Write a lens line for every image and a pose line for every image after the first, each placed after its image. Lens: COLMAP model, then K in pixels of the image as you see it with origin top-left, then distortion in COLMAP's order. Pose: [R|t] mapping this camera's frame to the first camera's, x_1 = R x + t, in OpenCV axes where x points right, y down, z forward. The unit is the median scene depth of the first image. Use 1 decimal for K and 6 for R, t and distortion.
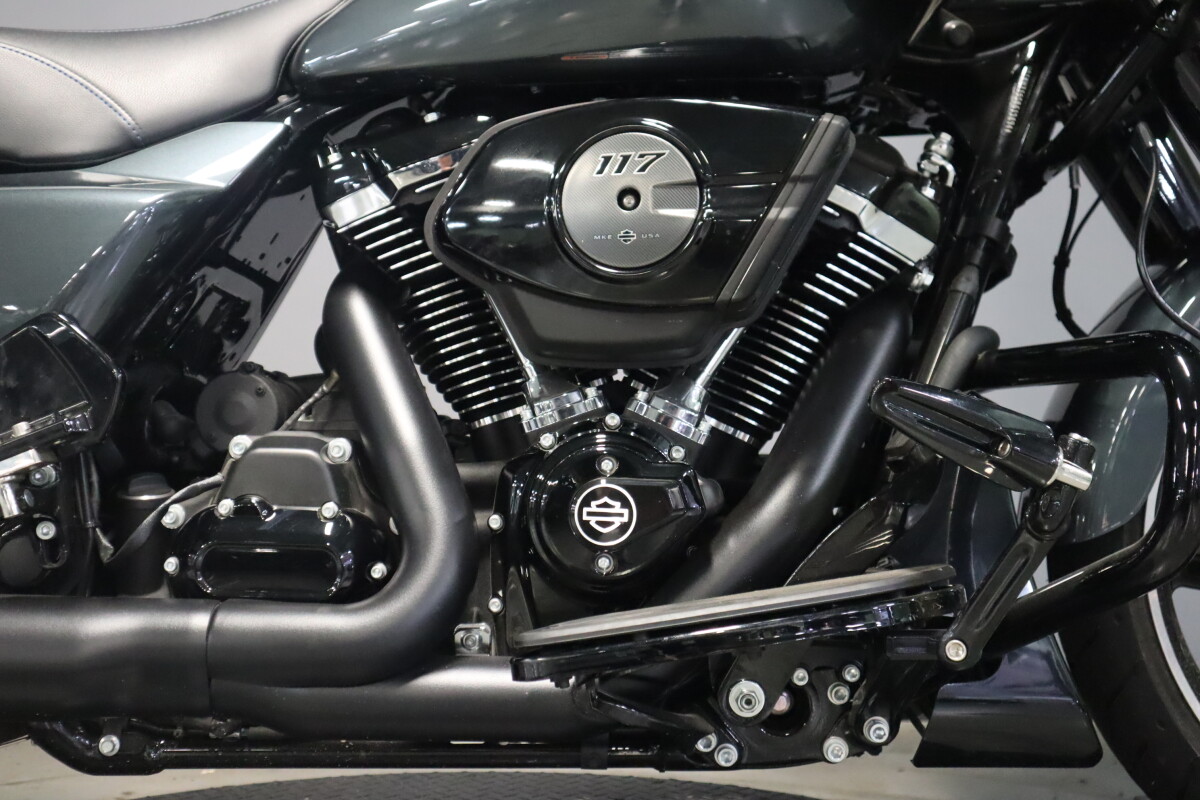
lens RADIAL K [[1554.7, 0, 600.0], [0, 1554.7, 400.0], [0, 0, 1]] dist [0.001863, 0.054131]
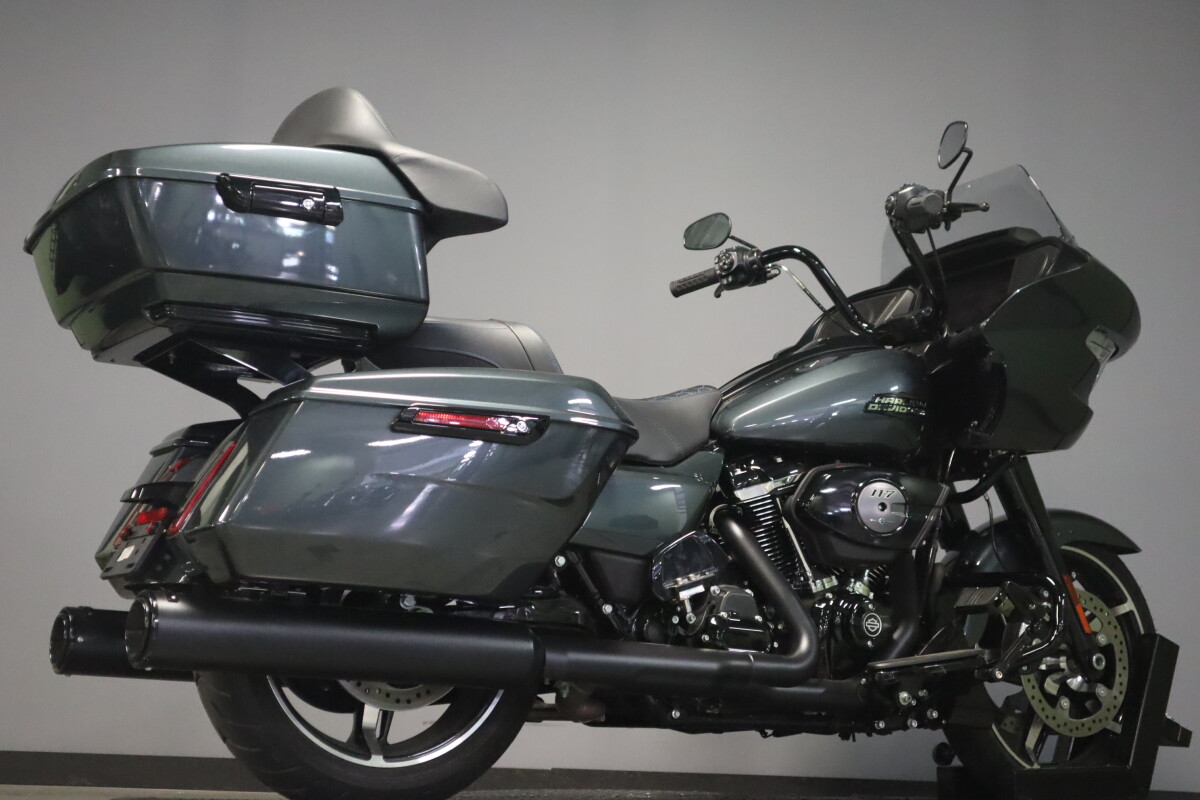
lens RADIAL K [[1812.4, 0, 600.0], [0, 1812.4, 400.0], [0, 0, 1]] dist [-0.004878, 0.061378]
pose [[0.836530, 0.123082, 0.533917, -1.910653], [-0.061003, 0.989306, -0.132483, 0.120986], [-0.544514, 0.078256, 0.835093, -1.248710]]
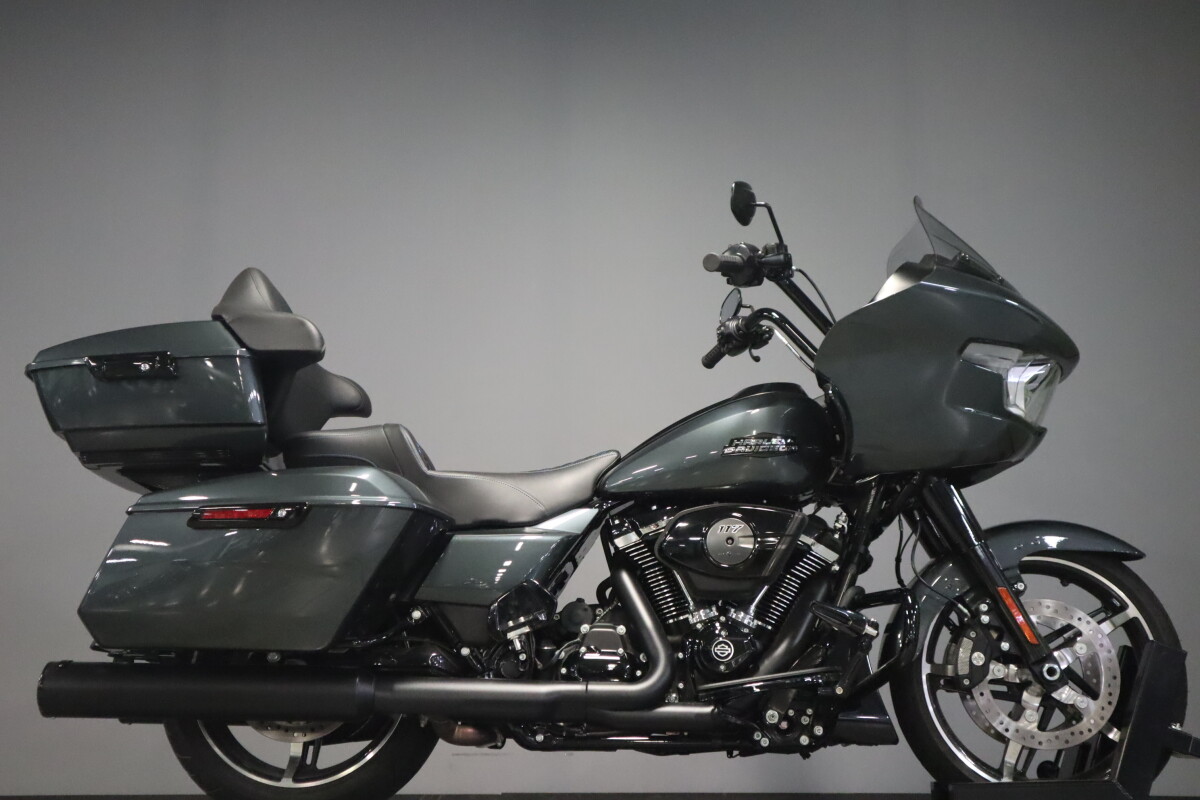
lens RADIAL K [[1636.5, 0, 600.0], [0, 1636.5, 400.0], [0, 0, 1]] dist [0.017230, 0.056332]
pose [[0.999979, 0.005295, -0.003863, -0.197849], [-0.005842, 0.987255, -0.159041, 0.091686], [0.002971, 0.159061, 0.987264, -1.916311]]
